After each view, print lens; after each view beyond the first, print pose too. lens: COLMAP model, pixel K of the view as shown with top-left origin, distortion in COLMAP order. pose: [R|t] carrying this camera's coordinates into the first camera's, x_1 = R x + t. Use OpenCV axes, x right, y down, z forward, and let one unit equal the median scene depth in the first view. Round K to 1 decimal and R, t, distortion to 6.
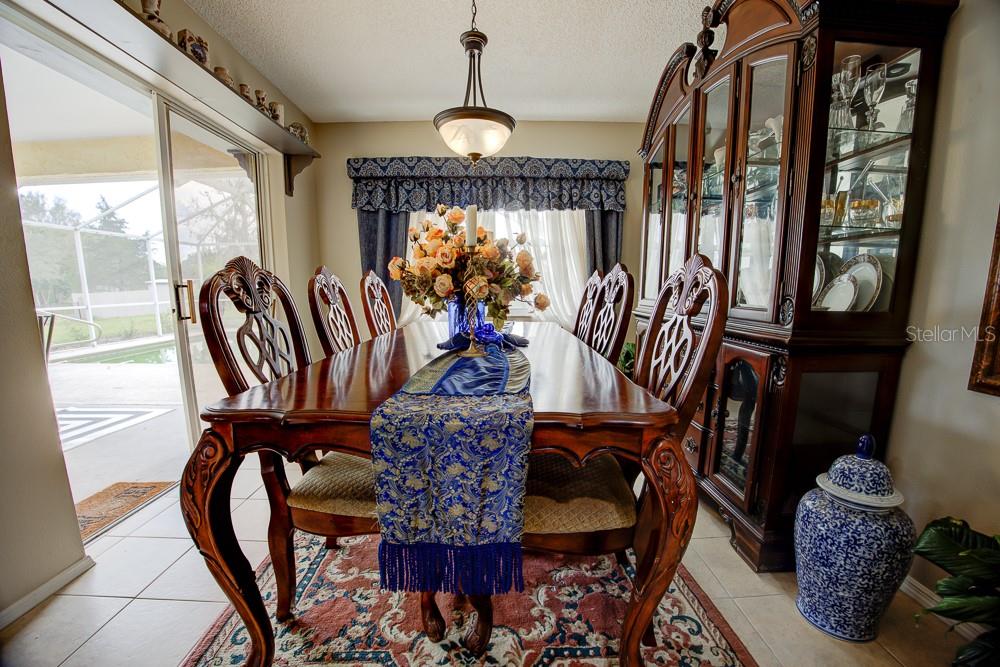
lens RADIAL K [[405.1, 0, 505.7], [0, 405.1, 348.1], [0, 0, 1]] dist [-0.063137, 0.000144]
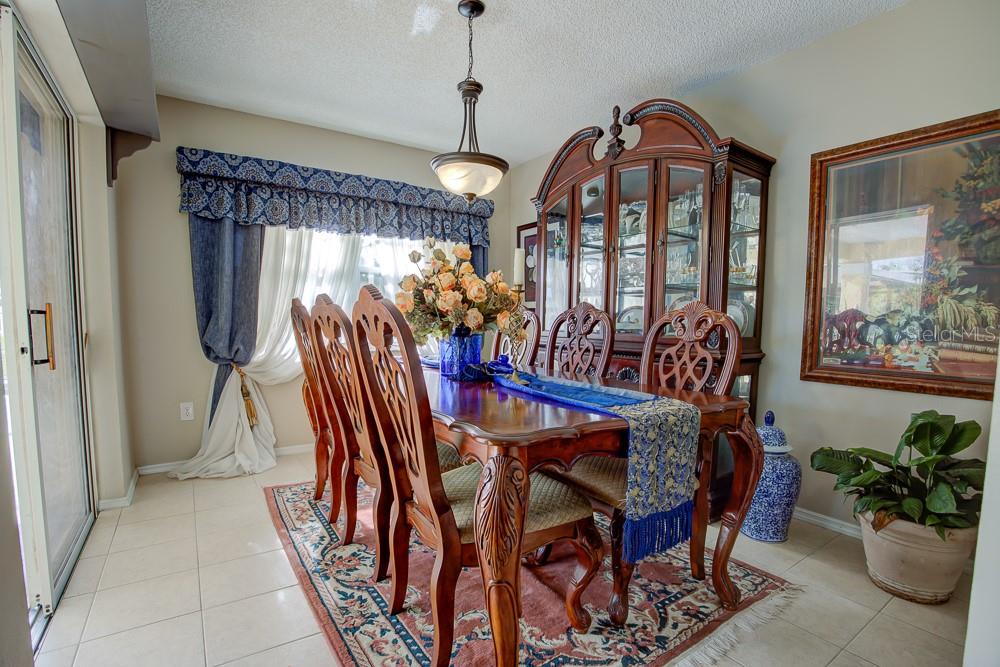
lens RADIAL K [[461.8, 0, 496.7], [0, 461.8, 357.1], [0, 0, 1]] dist [-0.040992, 0.000005]
pose [[0.844884, -0.036142, 0.533727, -0.352870], [0.071044, 0.996458, -0.044986, 0.001033], [-0.530211, 0.075926, 0.844459, -0.010211]]
